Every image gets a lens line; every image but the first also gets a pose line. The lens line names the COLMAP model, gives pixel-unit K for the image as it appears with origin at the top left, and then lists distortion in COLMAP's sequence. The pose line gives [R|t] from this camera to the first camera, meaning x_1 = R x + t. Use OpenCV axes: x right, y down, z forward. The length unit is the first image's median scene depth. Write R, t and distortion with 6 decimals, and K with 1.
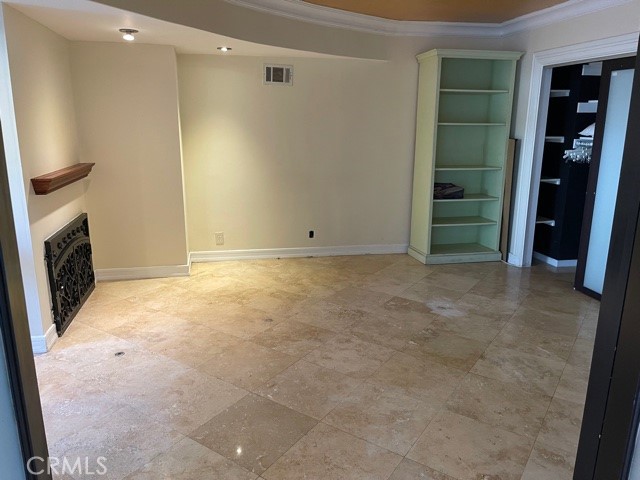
lens RADIAL K [[480.3, 0, 321.2], [0, 480.3, 239.2], [0, 0, 1]] dist [0.083148, -0.103664]
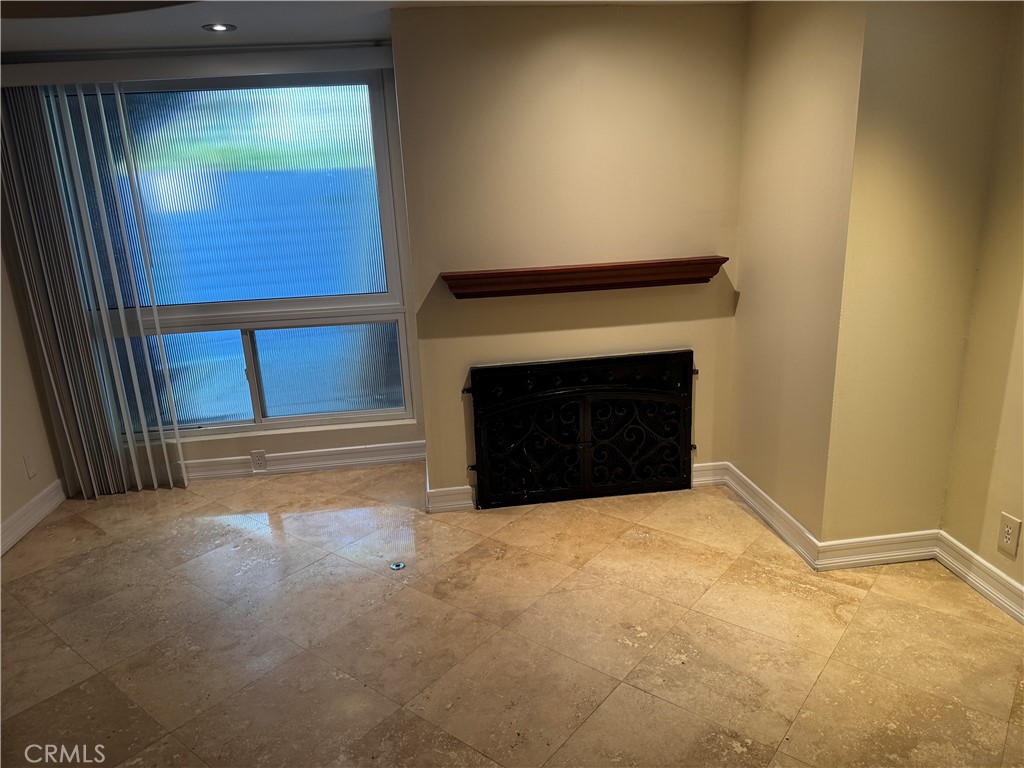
lens RADIAL K [[714.0, 0, 512.0], [0, 714.0, 384.0], [0, 0, 1]] dist [0.166716, -0.319265]
pose [[-0.067930, 0.273649, -0.959428, 0.312463], [-0.201799, 0.938004, 0.281826, -0.213448], [0.977068, 0.212756, -0.008497, 0.863421]]
